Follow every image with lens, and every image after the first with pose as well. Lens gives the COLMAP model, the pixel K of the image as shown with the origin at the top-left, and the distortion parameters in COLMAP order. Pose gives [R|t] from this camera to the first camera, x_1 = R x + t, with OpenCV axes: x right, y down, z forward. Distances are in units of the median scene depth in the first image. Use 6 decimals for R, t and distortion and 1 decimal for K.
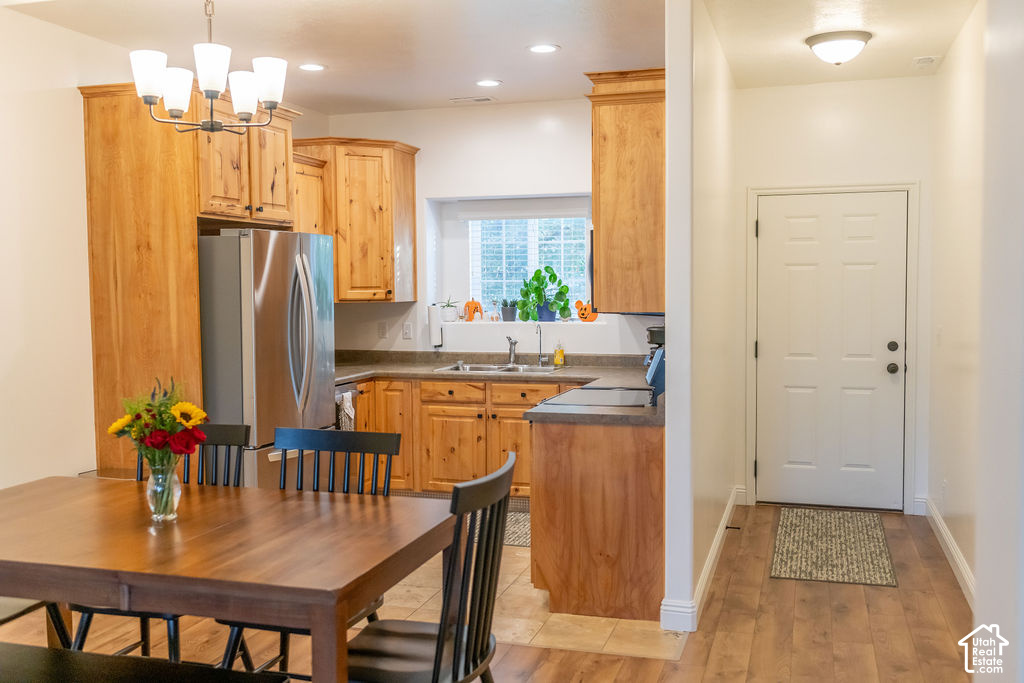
lens RADIAL K [[977.3, 0, 512.0], [0, 977.3, 341.5], [0, 0, 1]] dist [-0.000870, 0.019897]
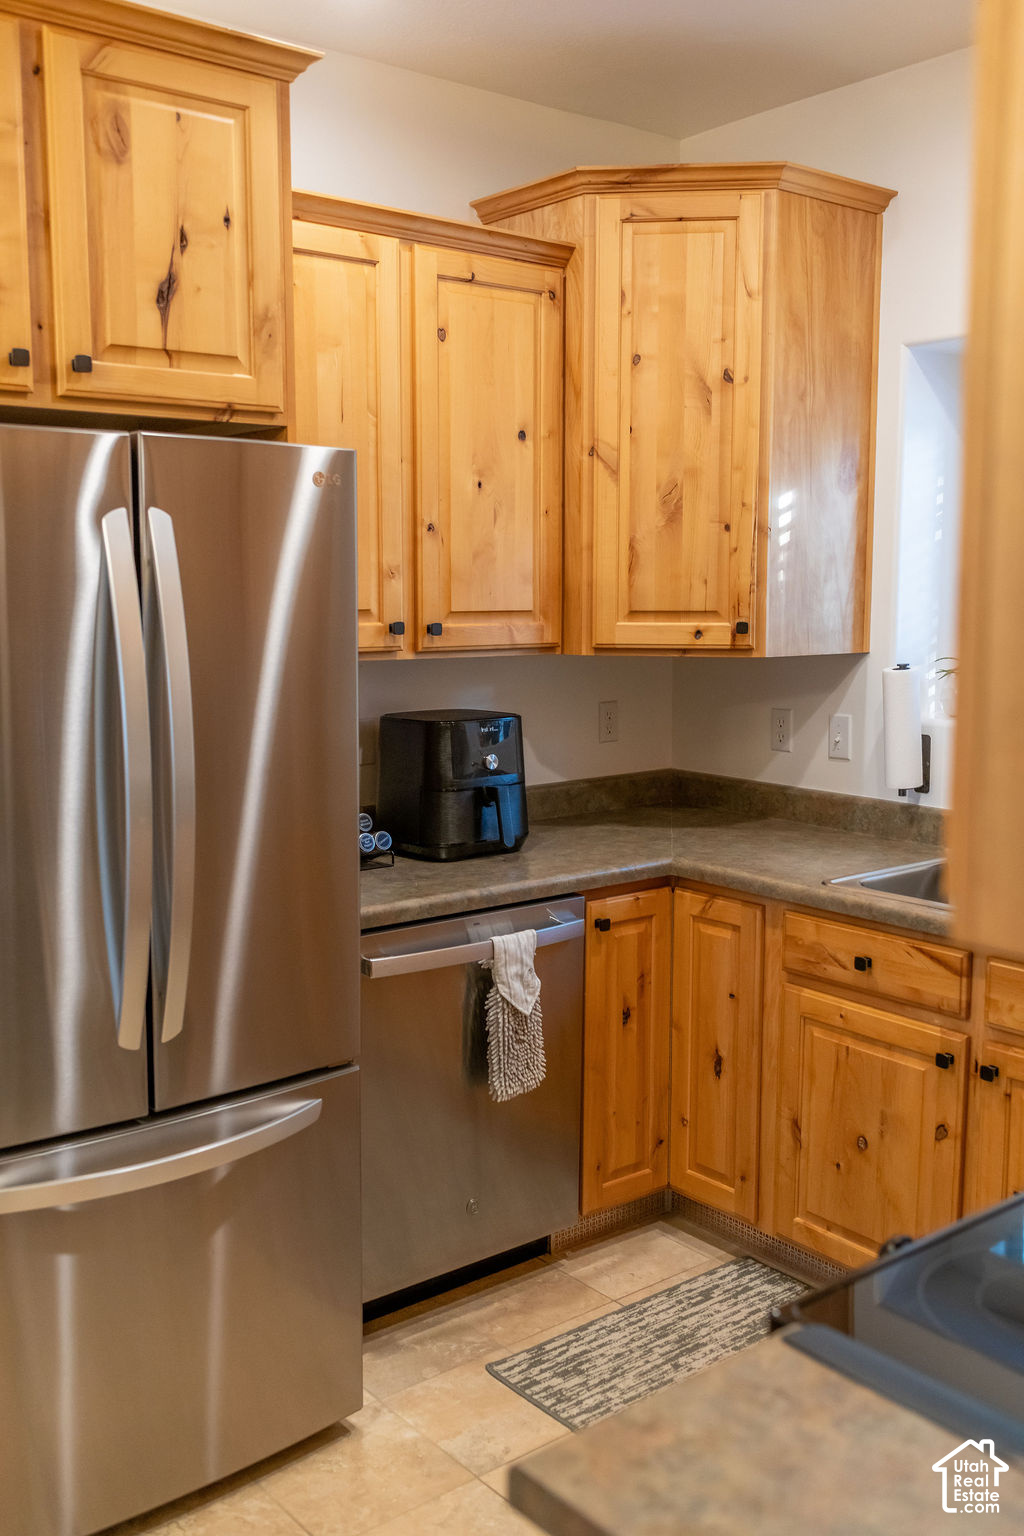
lens RADIAL K [[1466.0, 0, 512.0], [0, 1466.0, 768.0], [0, 0, 1]] dist [-0.000870, 0.019897]
pose [[0.831344, 0.079034, -0.550110, 0.092890], [-0.040400, 0.995812, 0.082014, -0.041666], [0.554288, -0.045958, 0.831055, 0.545240]]
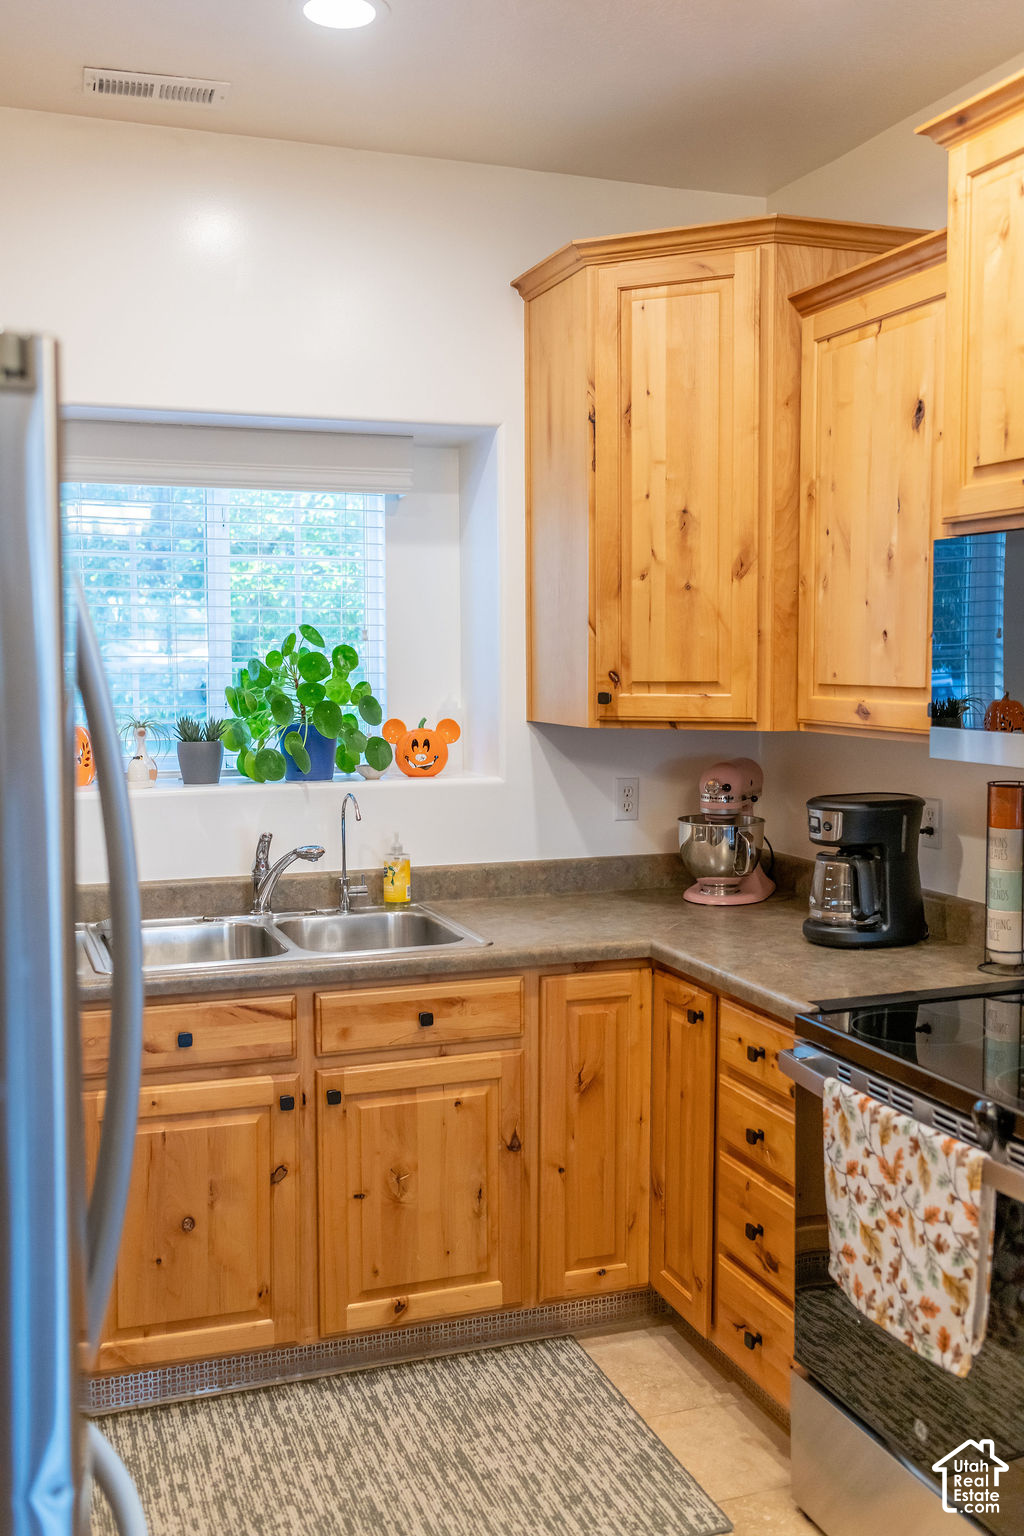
lens RADIAL K [[1466.0, 0, 512.0], [0, 1466.0, 768.0], [0, 0, 1]] dist [-0.000870, 0.019897]
pose [[0.793404, -0.044873, 0.607039, -0.247628], [0.029863, 0.998948, 0.034813, -0.043483], [-0.607963, -0.009493, 0.793909, 0.567103]]
